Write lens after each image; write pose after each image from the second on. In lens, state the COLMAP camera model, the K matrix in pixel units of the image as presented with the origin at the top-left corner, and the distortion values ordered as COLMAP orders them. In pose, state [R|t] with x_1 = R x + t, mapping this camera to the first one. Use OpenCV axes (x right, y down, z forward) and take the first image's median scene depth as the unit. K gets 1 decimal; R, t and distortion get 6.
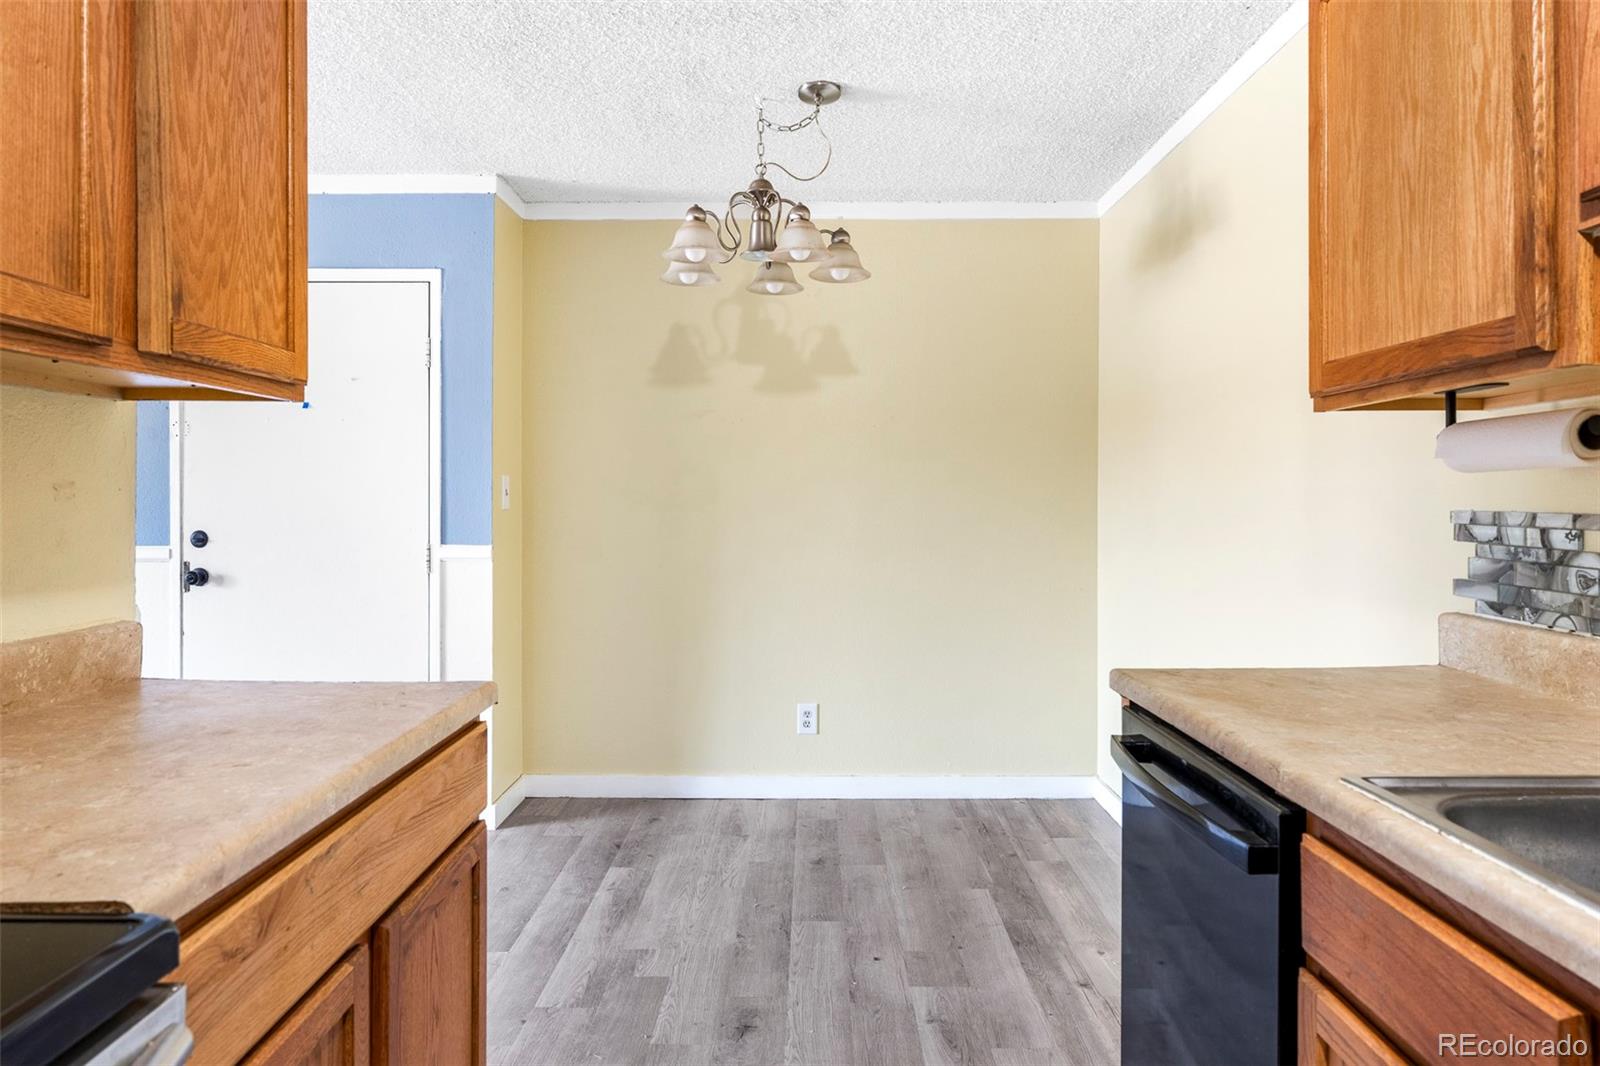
lens RADIAL K [[1012.8, 0, 804.9], [0, 1012.8, 503.2], [0, 0, 1]] dist [0.020360, 0.003703]
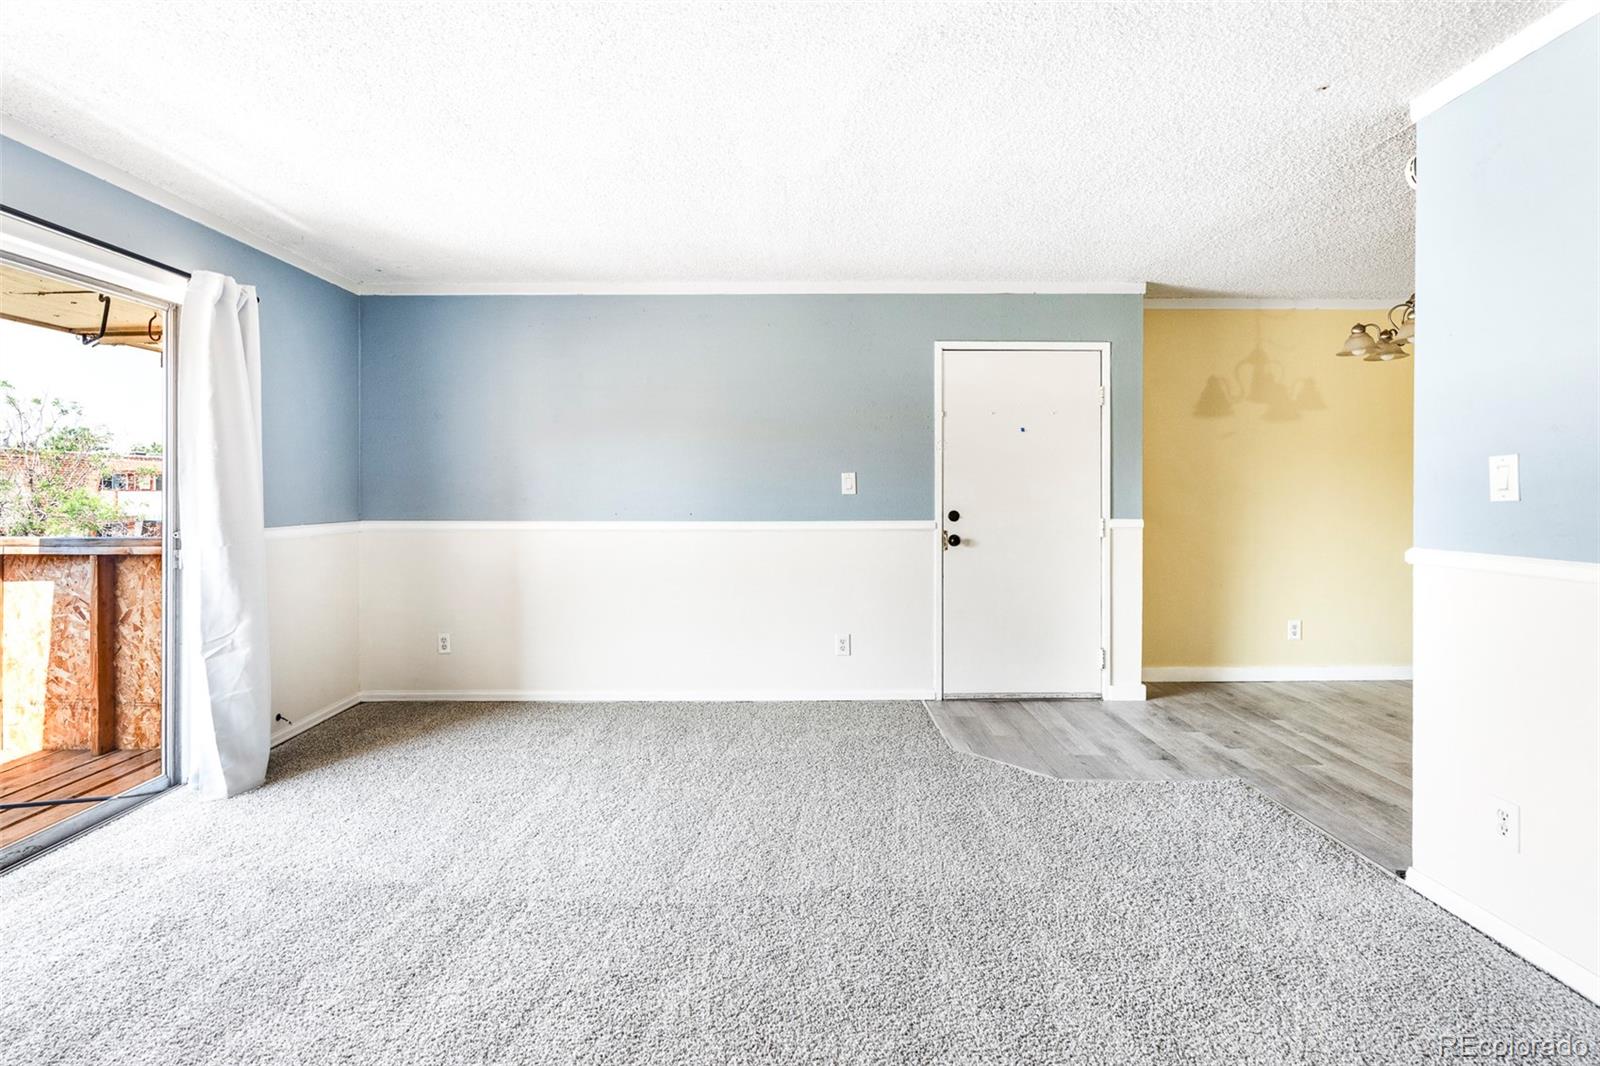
lens RADIAL K [[726.7, 0, 807.7], [0, 726.7, 494.2], [0, 0, 1]] dist [-0.008335, 0.003862]
pose [[0.999638, -0.003063, 0.026720, -1.724582], [0.002997, 0.999992, 0.002529, -0.003331], [-0.026728, -0.002448, 0.999640, -0.208456]]
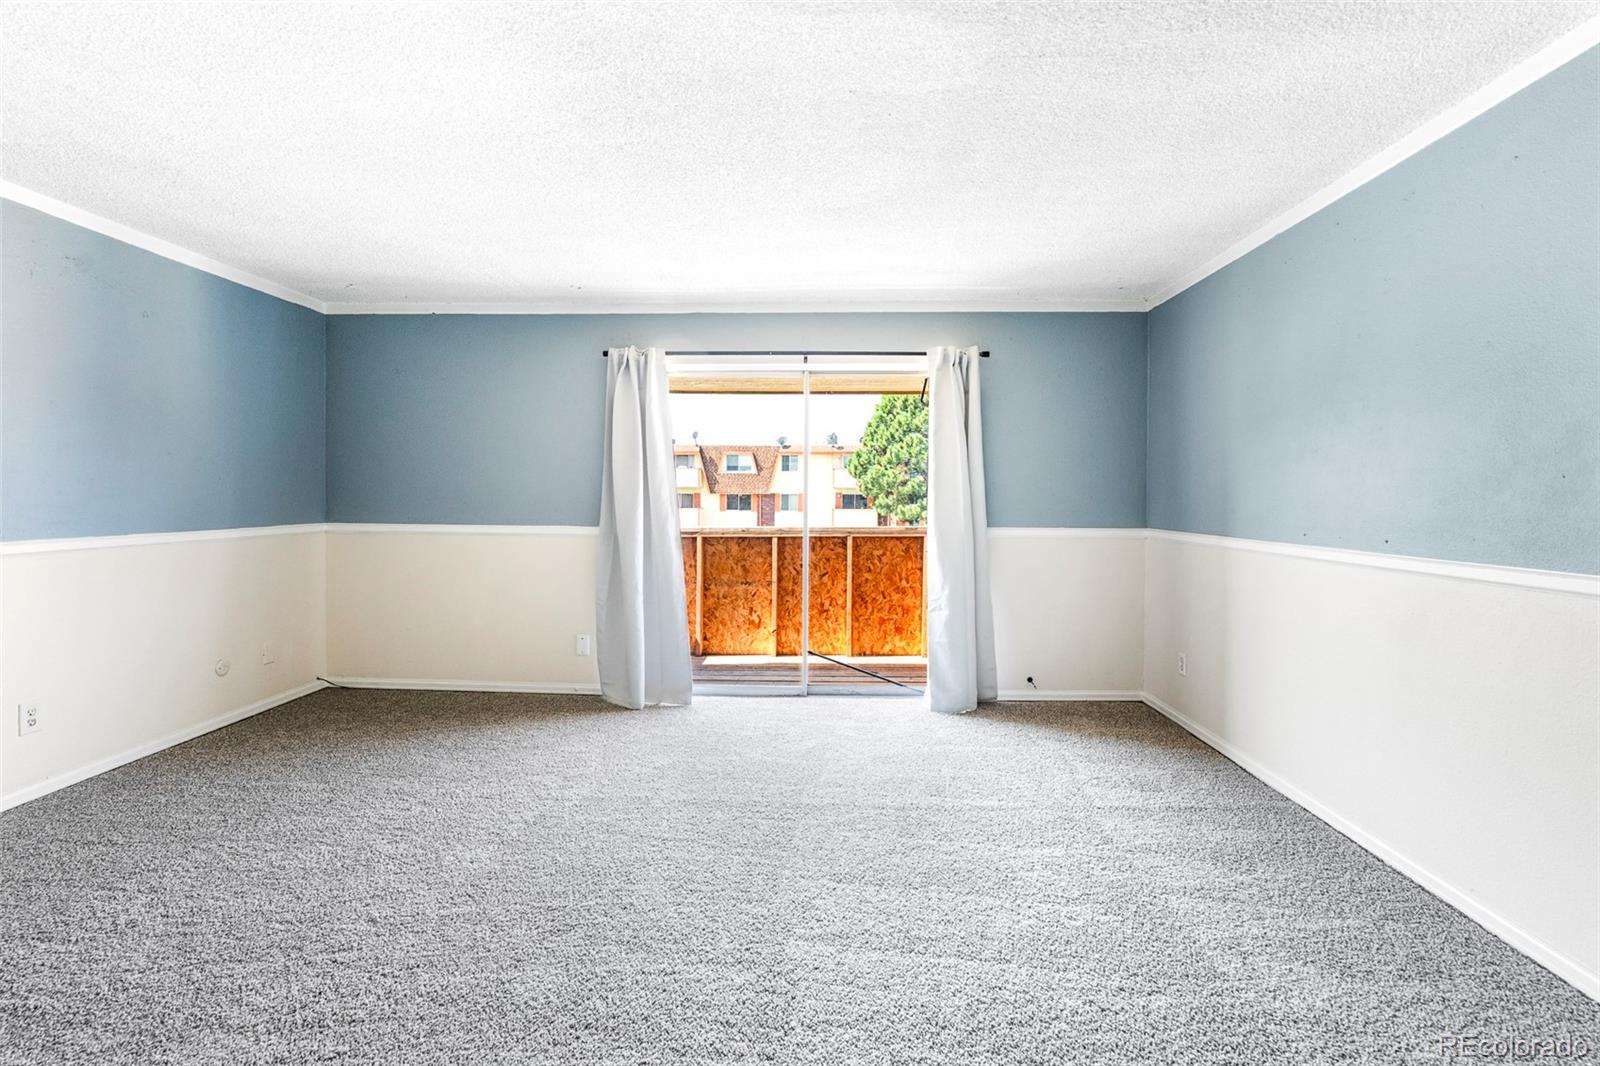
lens RADIAL K [[726.7, 0, 805.7], [0, 726.7, 507.8], [0, 0, 1]] dist [-0.008335, 0.003862]
pose [[-0.027412, 0.012754, -0.999543, -0.675008], [-0.010488, 0.999860, 0.013046, -0.003714], [0.999569, 0.010840, -0.027274, 1.043591]]
